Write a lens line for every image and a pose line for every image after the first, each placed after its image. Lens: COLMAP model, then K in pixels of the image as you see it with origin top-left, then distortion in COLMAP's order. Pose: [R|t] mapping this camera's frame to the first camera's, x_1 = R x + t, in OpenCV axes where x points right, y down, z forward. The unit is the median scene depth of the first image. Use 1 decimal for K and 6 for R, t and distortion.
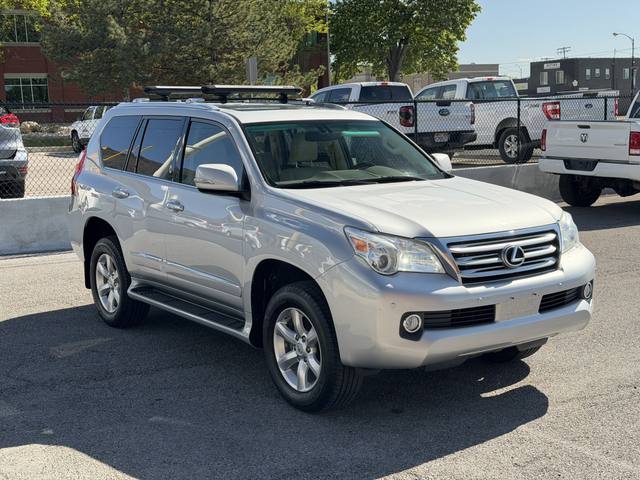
lens RADIAL K [[881.8, 0, 320.0], [0, 881.8, 240.0], [0, 0, 1]] dist [0.229716, -0.592242]
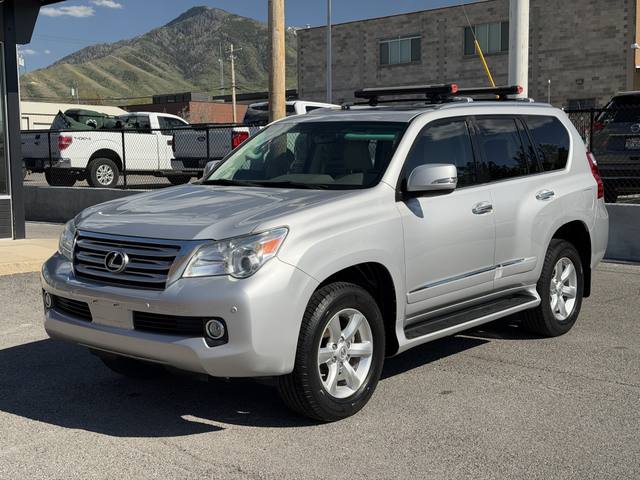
lens RADIAL K [[881.8, 0, 320.0], [0, 881.8, 240.0], [0, 0, 1]] dist [0.229716, -0.592242]
pose [[0.254604, 0.121816, -0.959342, 1.191211], [-0.127968, 0.987554, 0.091437, -0.121155], [0.958541, 0.099485, 0.267024, 0.946600]]
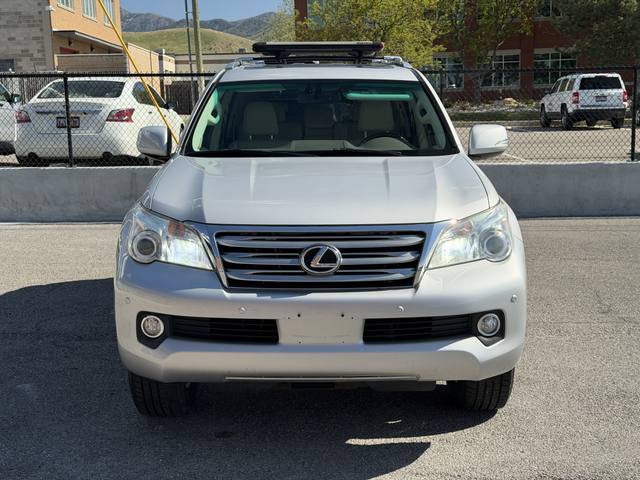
lens RADIAL K [[881.8, 0, 320.0], [0, 881.8, 240.0], [0, 0, 1]] dist [0.229716, -0.592242]
pose [[0.815241, 0.102168, -0.570039, 0.628400], [-0.087406, 0.994747, 0.053284, -0.036927], [0.572488, 0.006386, 0.819888, 0.397115]]
